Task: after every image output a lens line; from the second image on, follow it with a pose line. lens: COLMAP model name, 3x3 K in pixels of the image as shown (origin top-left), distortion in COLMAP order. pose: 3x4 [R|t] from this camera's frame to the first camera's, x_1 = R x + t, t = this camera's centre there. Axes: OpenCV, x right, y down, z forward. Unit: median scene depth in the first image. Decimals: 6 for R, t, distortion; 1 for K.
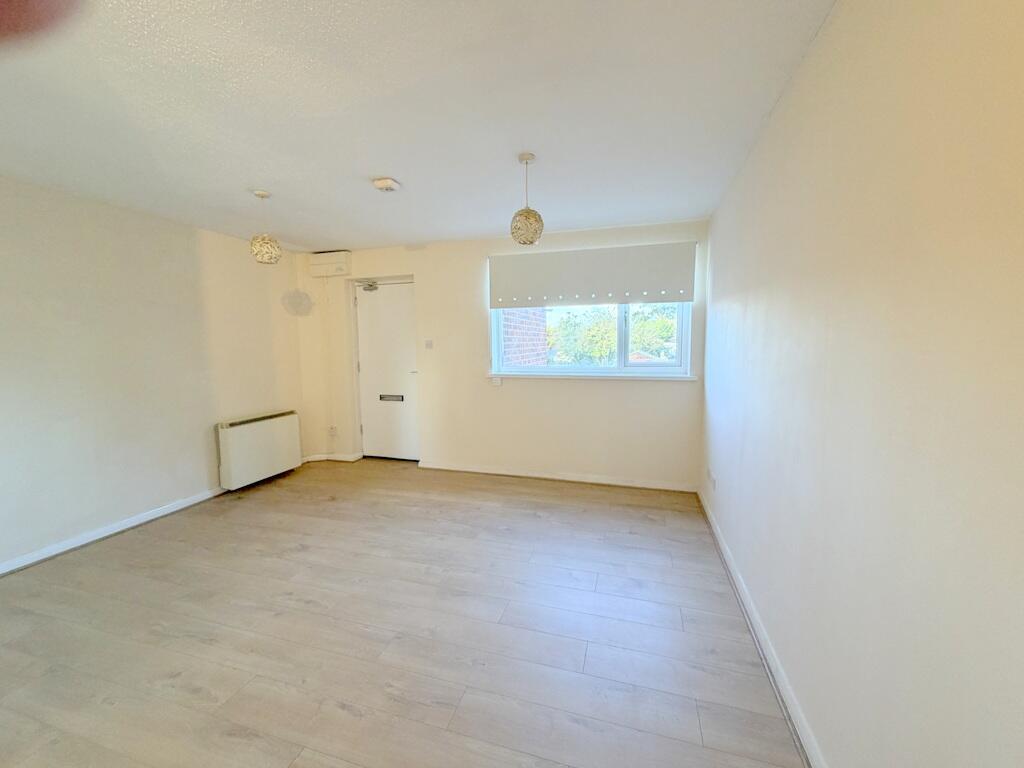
lens RADIAL K [[408.5, 0, 512.1], [0, 408.5, 383.0], [0, 0, 1]] dist [0.000865, 0.000184]
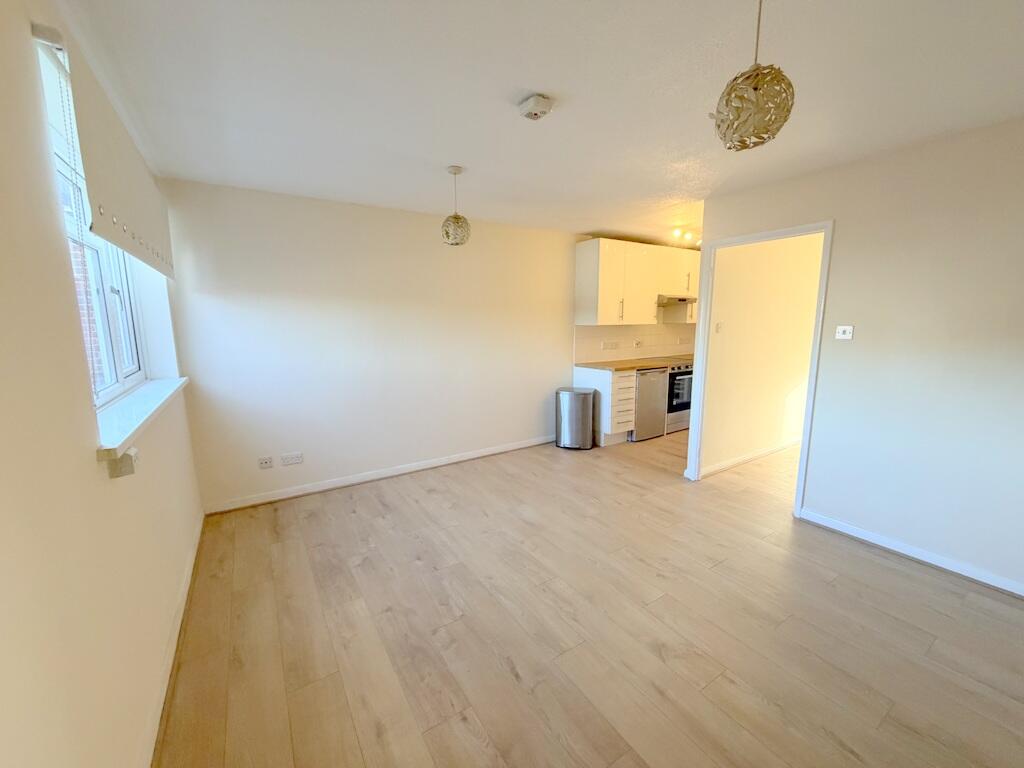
lens RADIAL K [[408.5, 0, 512.0], [0, 408.5, 384.0], [0, 0, 1]] dist [0.000865, 0.000184]
pose [[-0.764095, -0.079475, 0.640189, -0.682098], [0.073457, 0.975209, 0.208740, -0.151171], [-0.640908, 0.206524, -0.739314, 1.473666]]
